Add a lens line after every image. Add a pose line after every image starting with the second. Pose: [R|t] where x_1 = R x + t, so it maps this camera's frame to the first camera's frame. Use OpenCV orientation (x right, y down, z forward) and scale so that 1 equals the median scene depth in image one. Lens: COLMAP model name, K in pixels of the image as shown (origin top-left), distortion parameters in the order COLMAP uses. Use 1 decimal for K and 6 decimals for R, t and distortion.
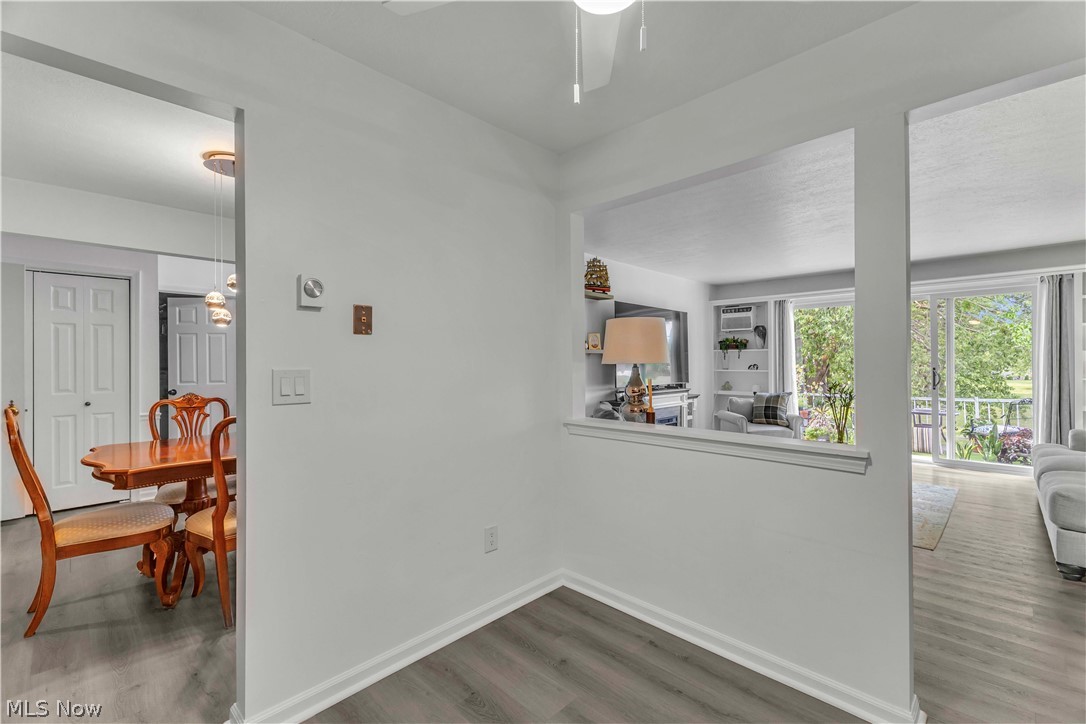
lens RADIAL K [[467.7, 0, 541.8], [0, 467.7, 359.9], [0, 0, 1]] dist [-0.003388, -0.000571]
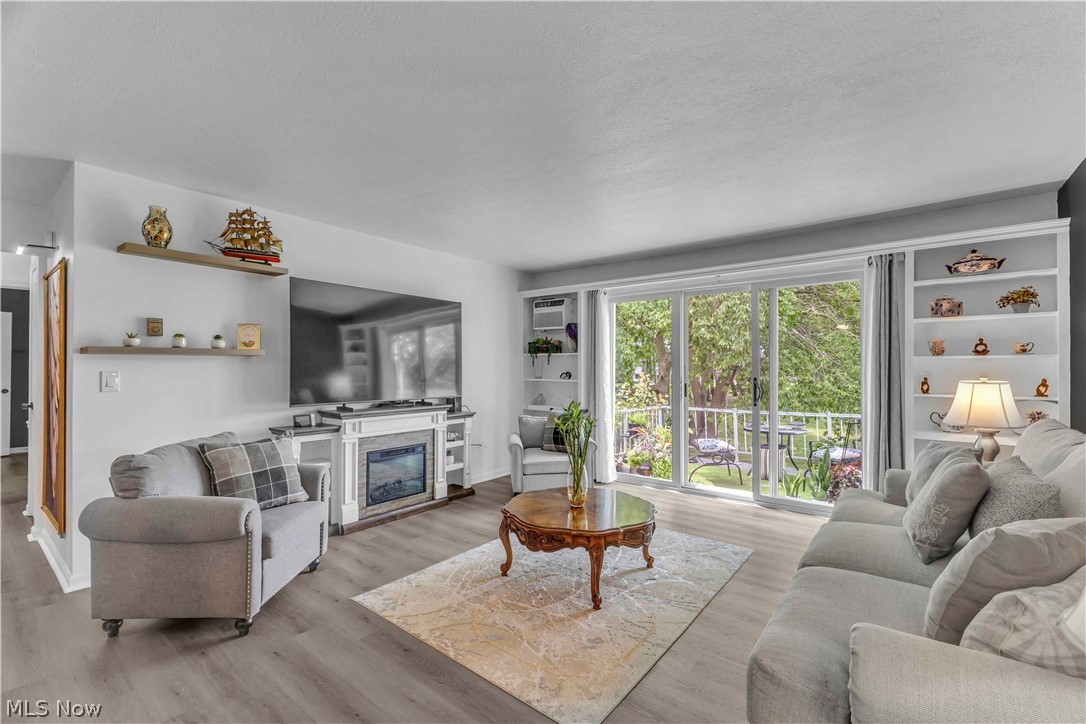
lens RADIAL K [[467.7, 0, 547.4], [0, 467.7, 365.1], [0, 0, 1]] dist [-0.003388, -0.000571]
pose [[0.992747, 0.005611, 0.120094, 0.371850], [-0.005384, 0.999983, -0.002220, -0.000485], [-0.120104, 0.001557, 0.992760, 0.249805]]
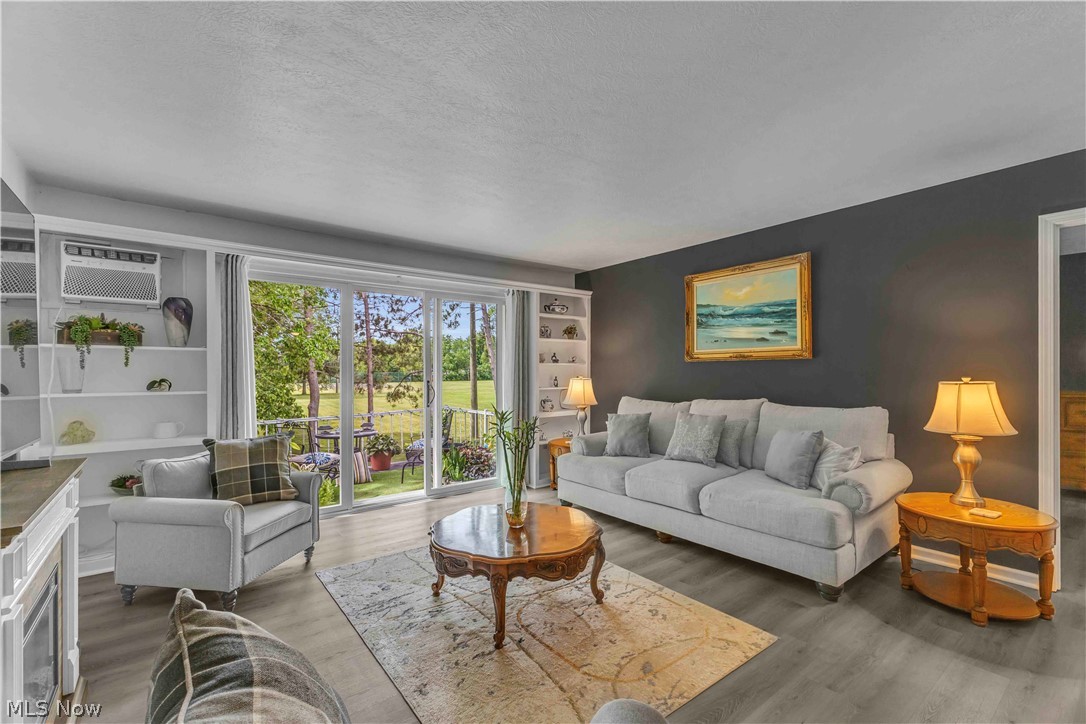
lens RADIAL K [[467.7, 0, 535.8], [0, 467.7, 372.7], [0, 0, 1]] dist [-0.003388, -0.000571]
pose [[0.126050, 0.001689, 0.992022, 0.044594], [-0.000393, 0.999999, -0.001653, 0.004263], [-0.992024, -0.000181, 0.126050, 0.647776]]
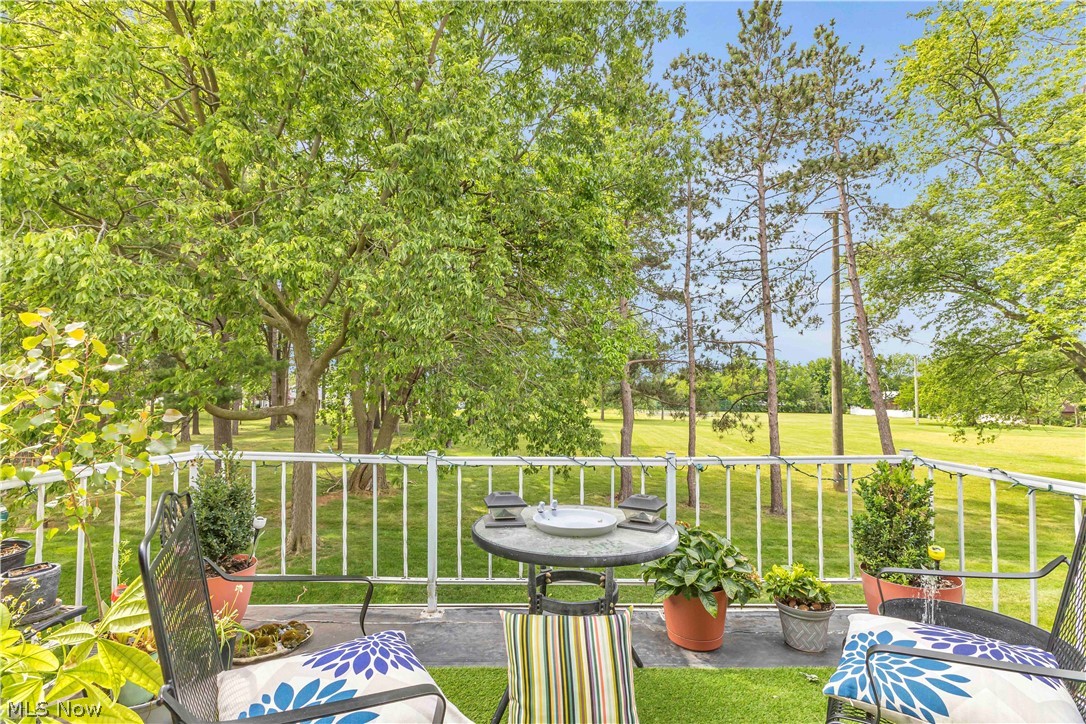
lens RADIAL K [[467.7, 0, 550.7], [0, 467.7, 387.2], [0, 0, 1]] dist [-0.003388, -0.000571]
pose [[0.693941, 0.038845, 0.718983, 0.744986], [-0.030878, 0.999231, -0.024184, 0.052413], [-0.719369, -0.005419, 0.694607, 0.975853]]
